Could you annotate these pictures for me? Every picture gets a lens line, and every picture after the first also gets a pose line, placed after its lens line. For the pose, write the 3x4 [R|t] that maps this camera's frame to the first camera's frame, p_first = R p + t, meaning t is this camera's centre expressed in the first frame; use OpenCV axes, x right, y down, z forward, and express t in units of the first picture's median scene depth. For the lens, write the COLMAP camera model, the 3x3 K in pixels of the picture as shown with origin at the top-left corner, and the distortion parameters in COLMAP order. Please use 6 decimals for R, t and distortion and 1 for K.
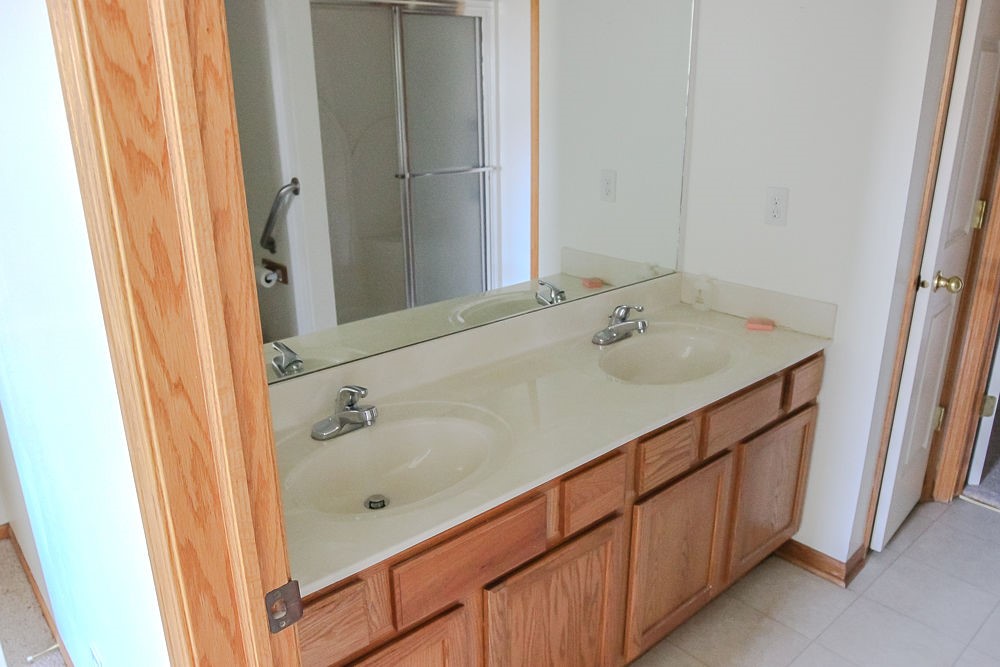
lens RADIAL K [[770.0, 0, 499.1], [0, 770.0, 339.9], [0, 0, 1]] dist [-0.024916, -0.007709]
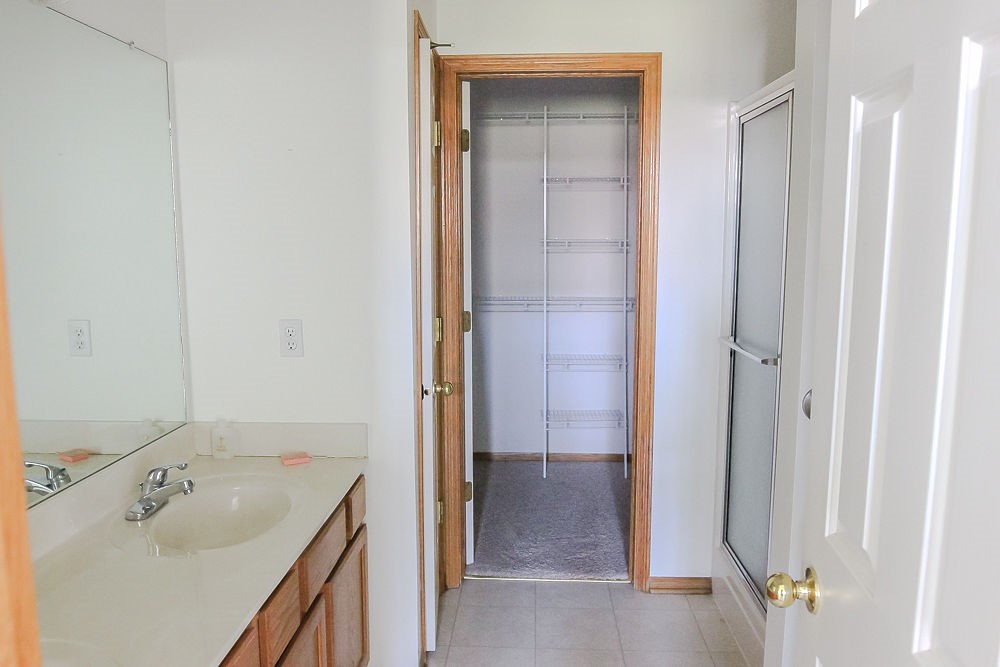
lens RADIAL K [[770.0, 0, 501.2], [0, 770.0, 336.3], [0, 0, 1]] dist [-0.024916, -0.007709]
pose [[0.705235, -0.092238, 0.702948, -0.148770], [0.230932, 0.967314, -0.104756, -0.008821], [-0.670309, 0.236210, 0.703484, 0.112468]]
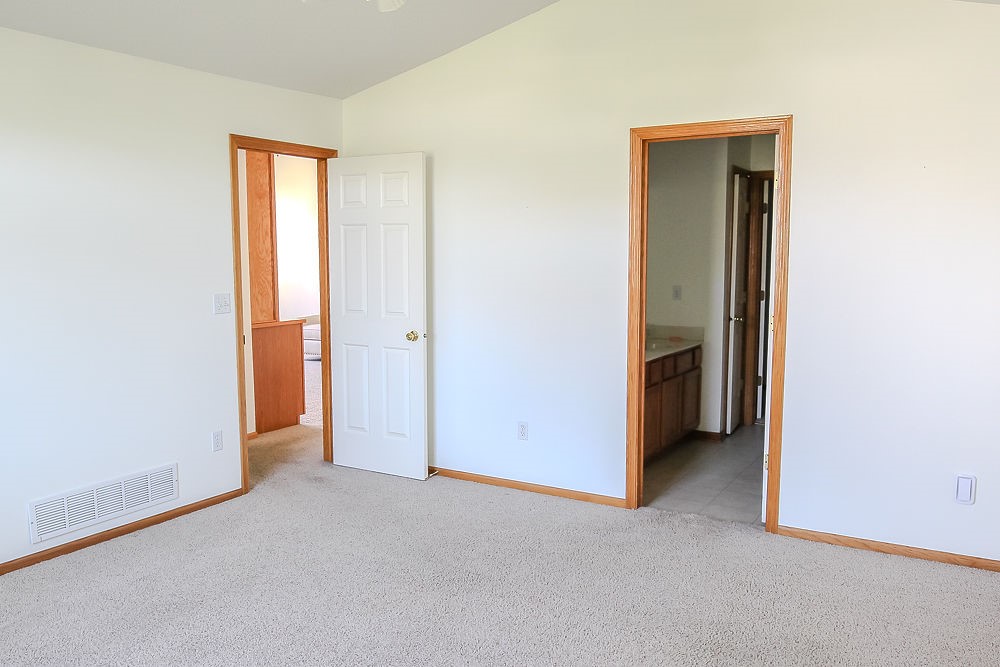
lens RADIAL K [[770.0, 0, 498.5], [0, 770.0, 331.9], [0, 0, 1]] dist [-0.024916, -0.007709]
pose [[0.959761, -0.027183, 0.279501, -0.953698], [0.089435, 0.973066, -0.212470, 0.457290], [-0.266197, 0.228918, 0.936342, -1.255018]]
